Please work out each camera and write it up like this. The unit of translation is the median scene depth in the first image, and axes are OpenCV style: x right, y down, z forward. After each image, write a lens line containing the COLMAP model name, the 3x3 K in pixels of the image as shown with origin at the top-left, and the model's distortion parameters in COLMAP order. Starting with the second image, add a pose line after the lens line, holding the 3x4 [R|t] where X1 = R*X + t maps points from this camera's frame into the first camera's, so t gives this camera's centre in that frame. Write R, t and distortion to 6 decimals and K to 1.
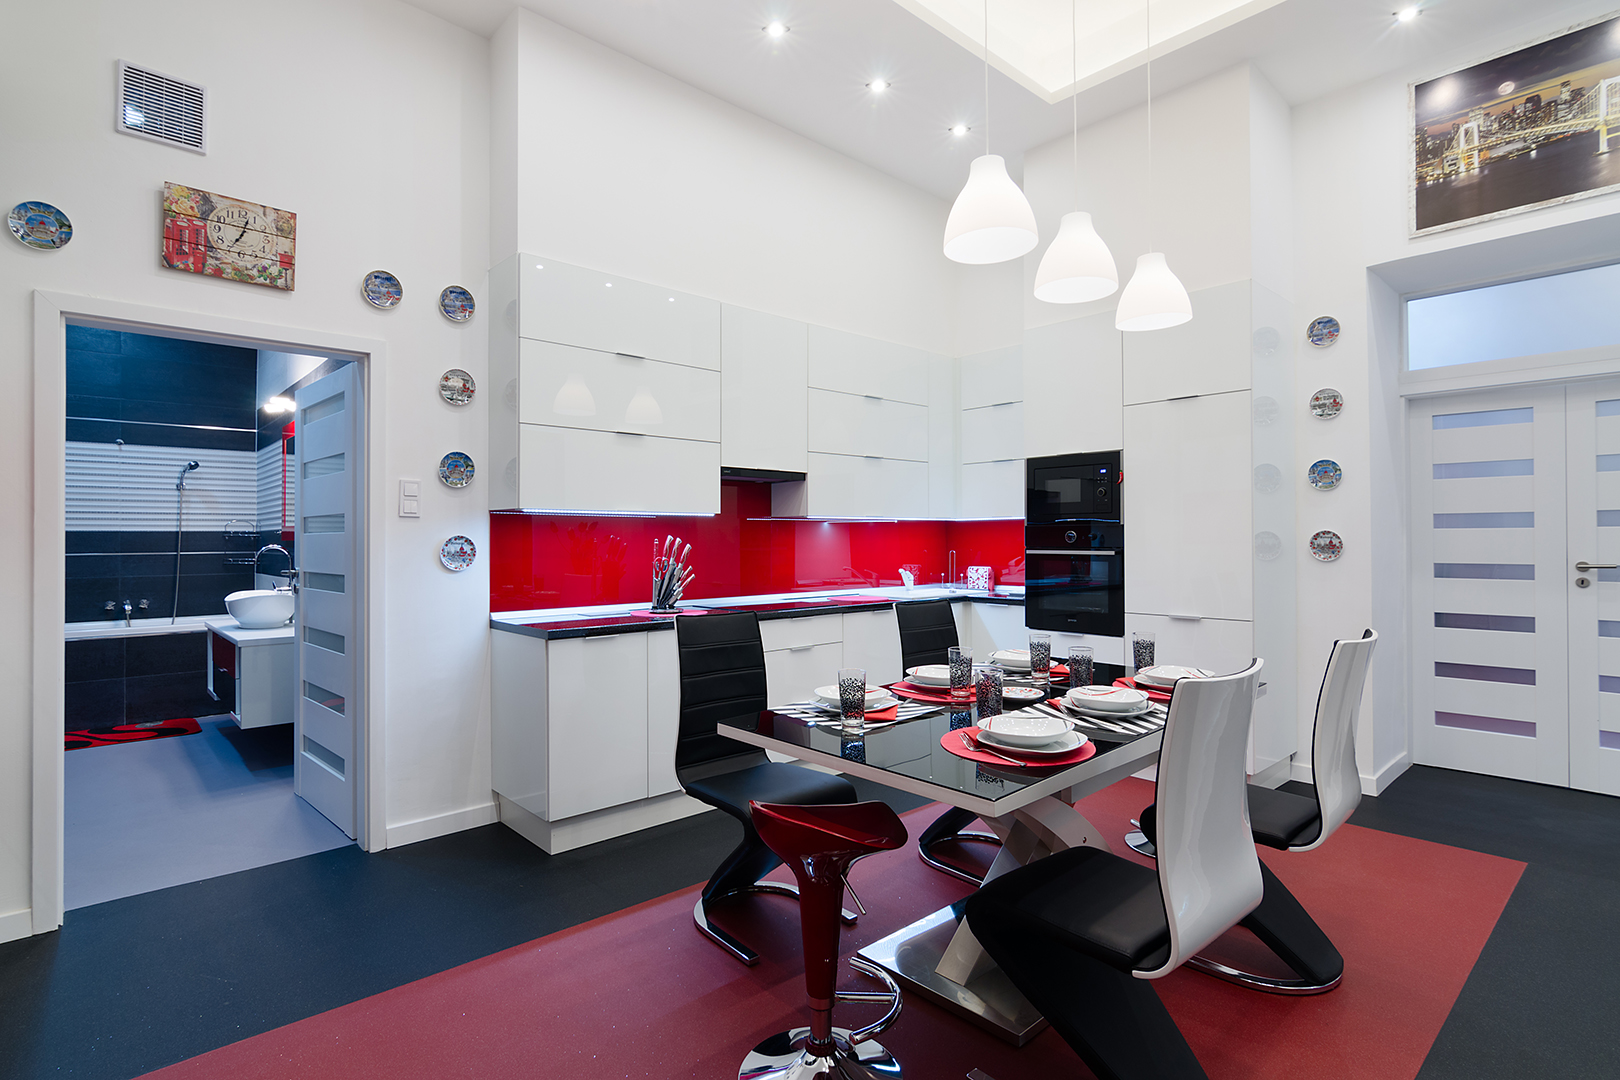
lens RADIAL K [[798.5, 0, 797.8], [0, 798.5, 539.9], [0, 0, 1]] dist [-0.010158, -0.000278]
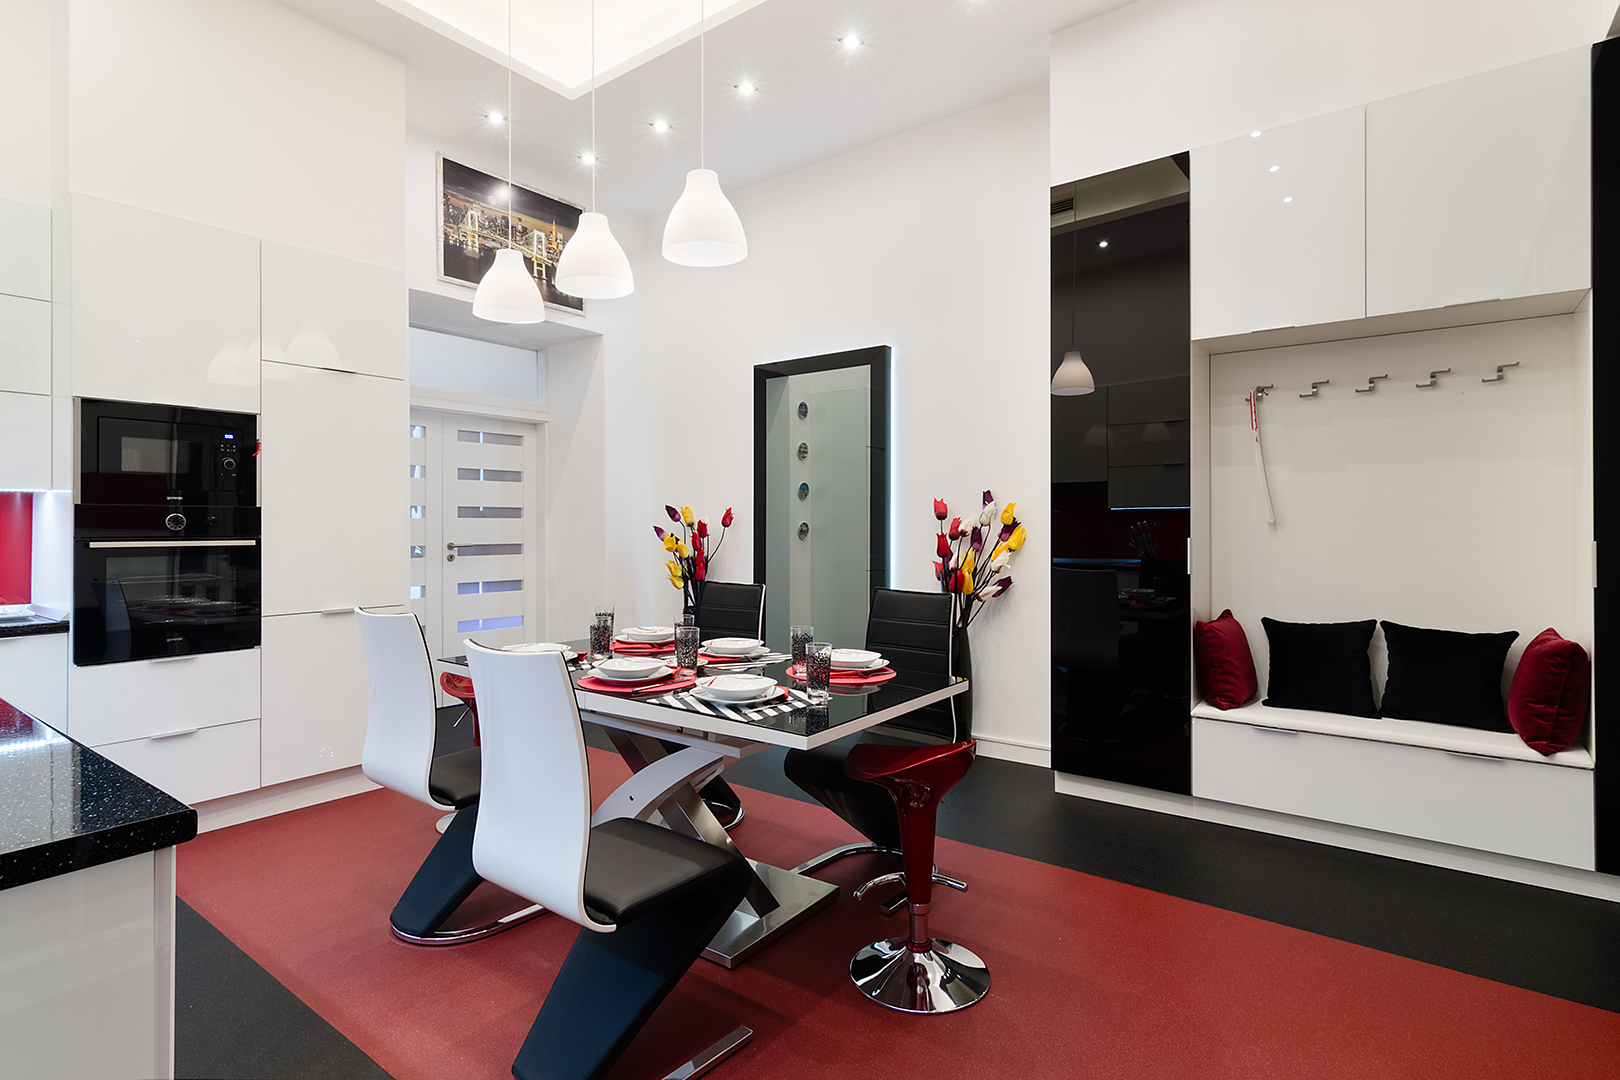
lens RADIAL K [[798.5, 0, 797.8], [0, 798.5, 539.9], [0, 0, 1]] dist [-0.010158, -0.000278]
pose [[-0.171771, -0.012927, 0.985052, -0.371059], [-0.003843, 0.999915, 0.012452, 0.001801], [-0.985129, -0.001647, -0.171806, 0.461665]]
